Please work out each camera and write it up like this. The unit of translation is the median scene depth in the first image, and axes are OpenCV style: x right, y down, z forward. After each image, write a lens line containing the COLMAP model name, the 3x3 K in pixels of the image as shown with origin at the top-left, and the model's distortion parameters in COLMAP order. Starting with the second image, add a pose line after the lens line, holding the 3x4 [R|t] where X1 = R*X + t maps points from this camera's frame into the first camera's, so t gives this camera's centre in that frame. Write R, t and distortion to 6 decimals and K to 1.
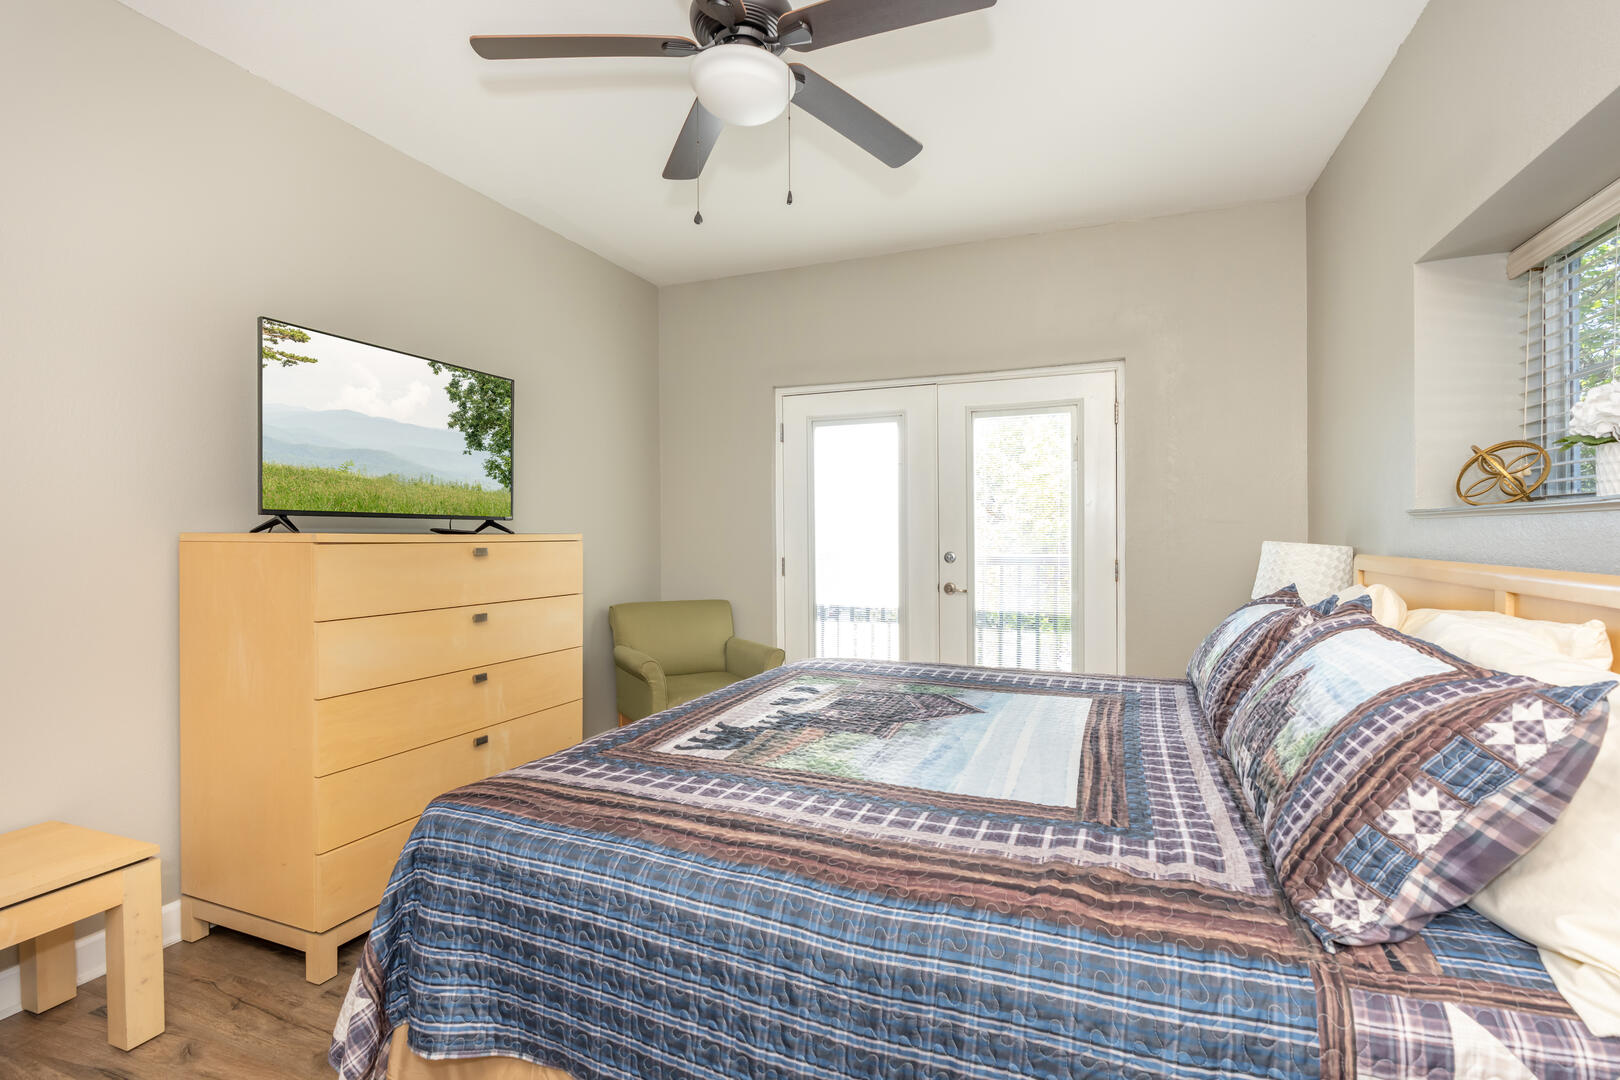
lens RADIAL K [[737.3, 0, 825.0], [0, 737.3, 537.9], [0, 0, 1]] dist [-0.008557, 0.003797]
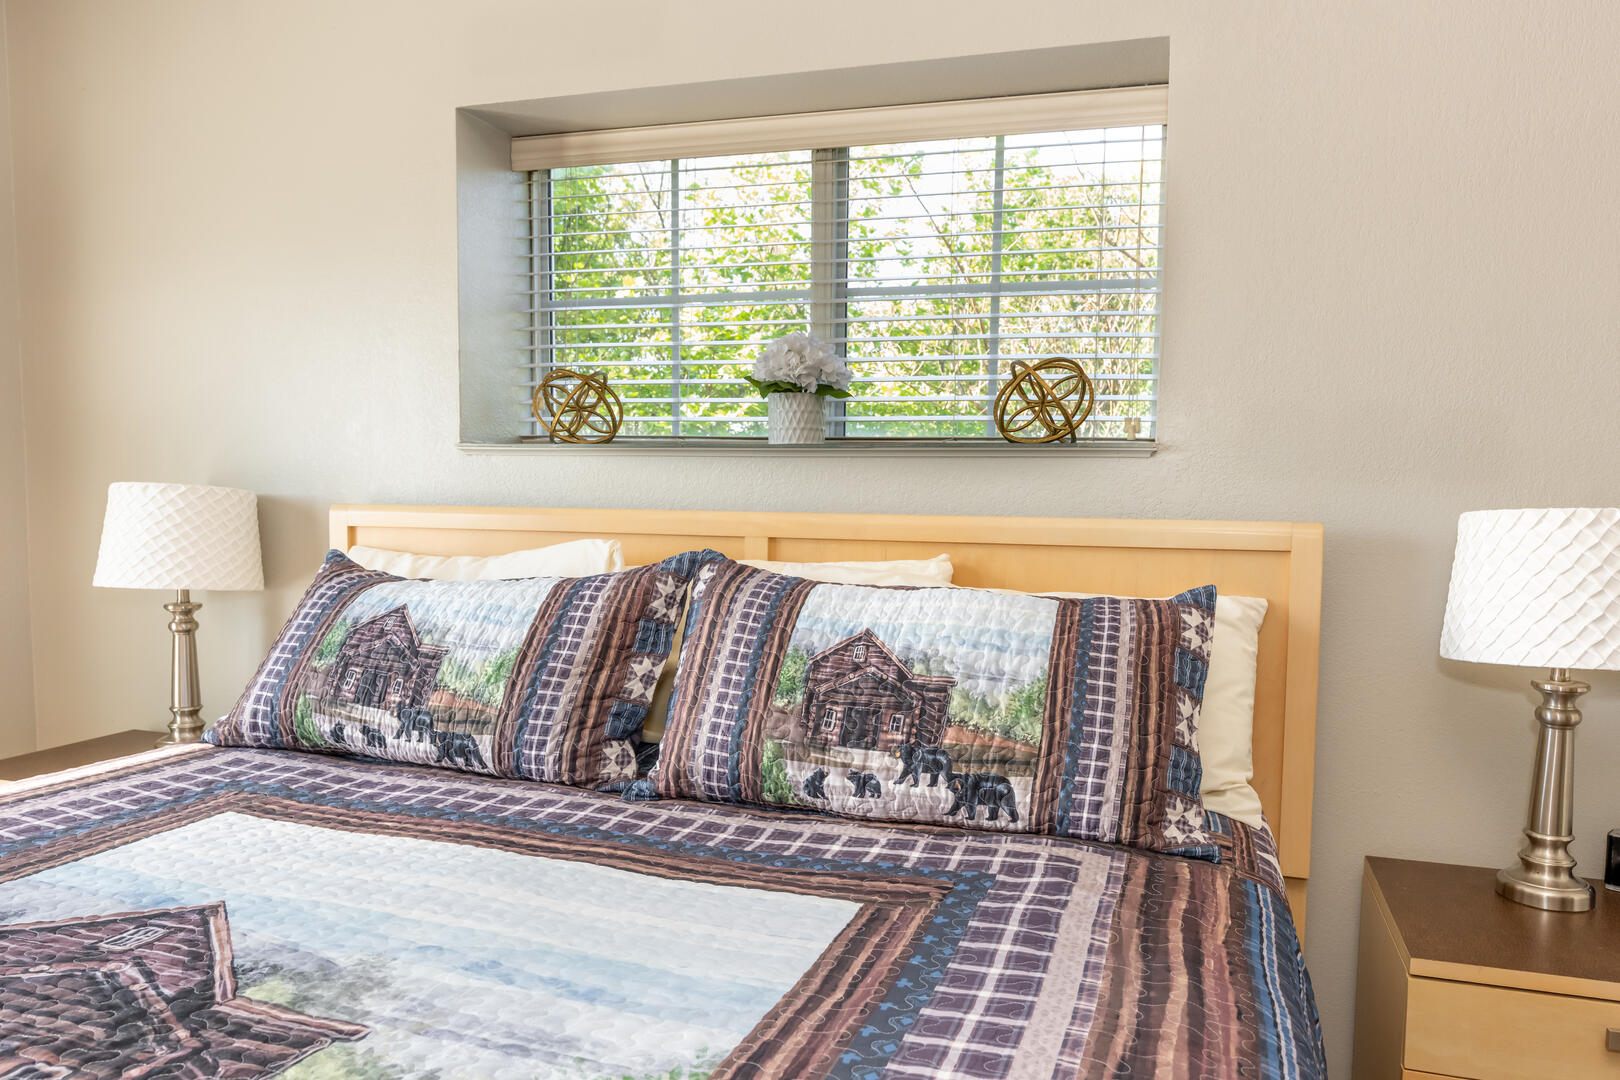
lens RADIAL K [[1136.5, 0, 808.2], [0, 1136.5, 586.2], [0, 0, 1]] dist [-0.000562, 0.003360]
pose [[-0.042757, -0.076163, 0.996178, -0.444186], [-0.012437, 0.997053, 0.075696, 0.020603], [-0.999008, -0.009153, -0.043578, 0.816207]]
